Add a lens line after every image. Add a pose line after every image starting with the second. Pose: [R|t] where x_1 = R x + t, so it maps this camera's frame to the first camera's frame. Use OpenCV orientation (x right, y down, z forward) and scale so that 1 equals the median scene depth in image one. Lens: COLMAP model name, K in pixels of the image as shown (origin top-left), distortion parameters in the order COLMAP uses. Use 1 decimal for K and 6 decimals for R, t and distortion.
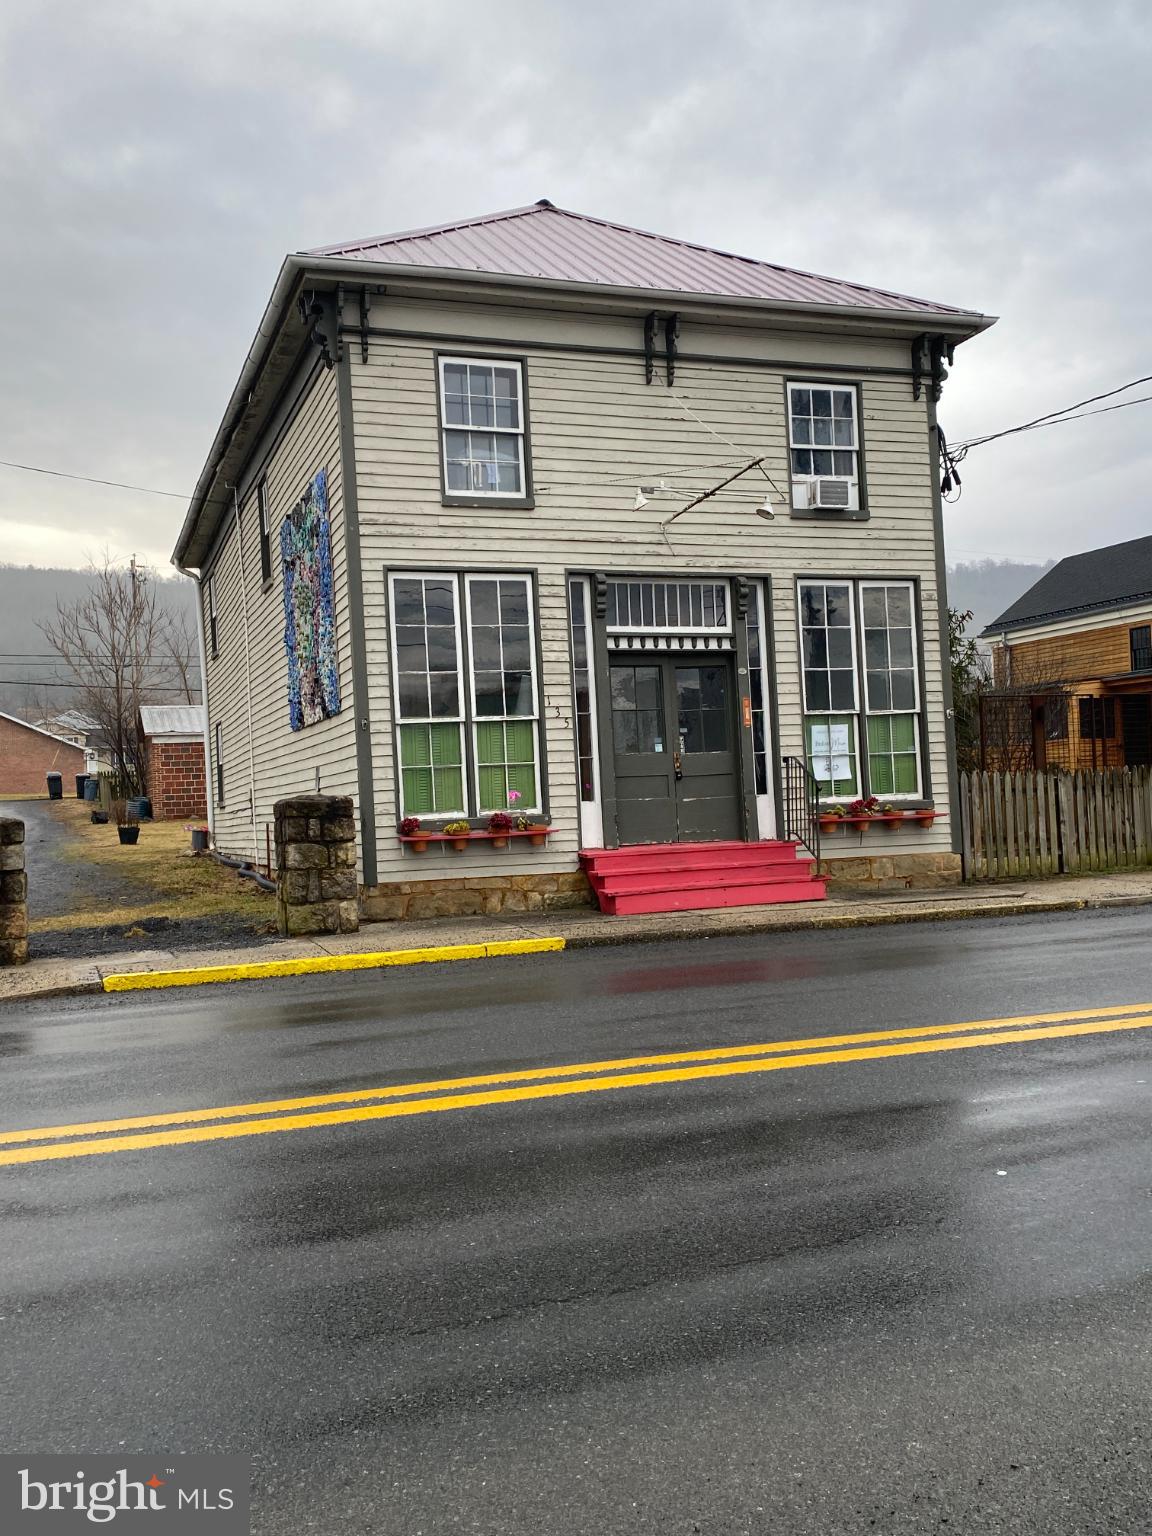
lens RADIAL K [[1411.9, 0, 578.5], [0, 1411.9, 768.4], [0, 0, 1]] dist [0.001382, 0.000000]
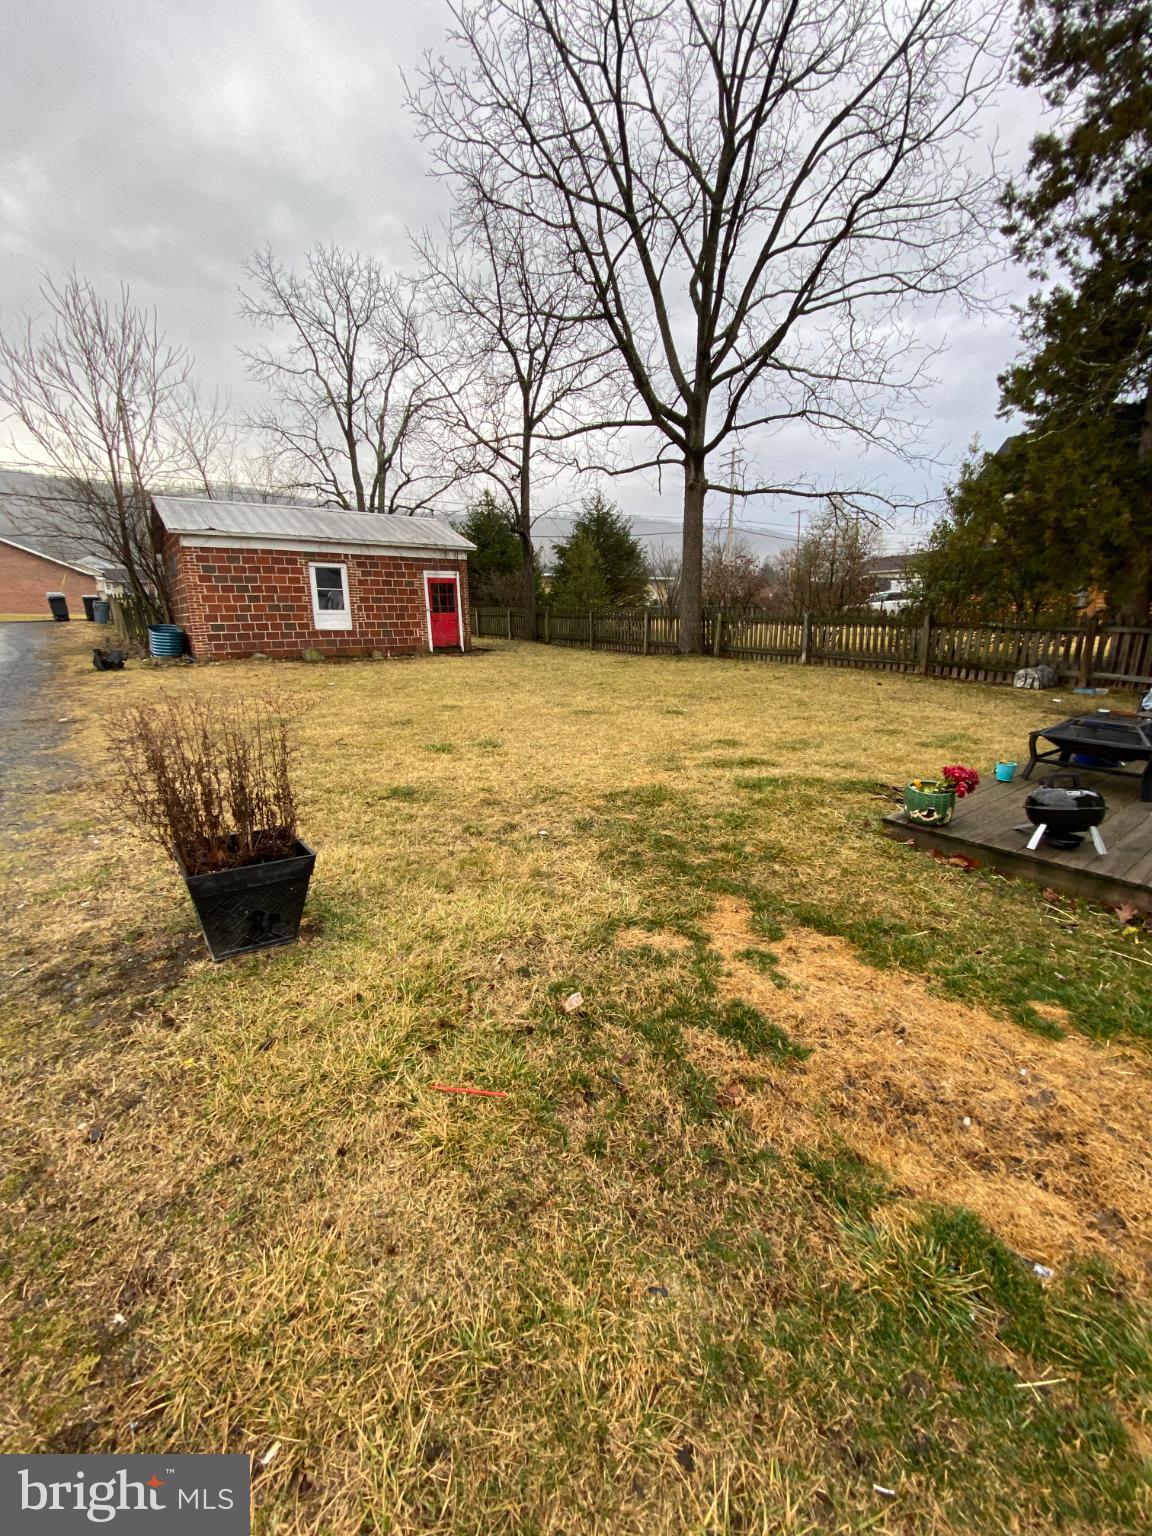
lens RADIAL K [[608.4, 0, 567.3], [0, 608.4, 760.1], [0, 0, 1]] dist [-0.016994, -0.000897]
pose [[0.956359, -0.049048, 0.288047, -0.181787], [-0.023883, 0.969390, 0.244362, 0.005862], [-0.291216, -0.240577, 0.925914, 0.557411]]
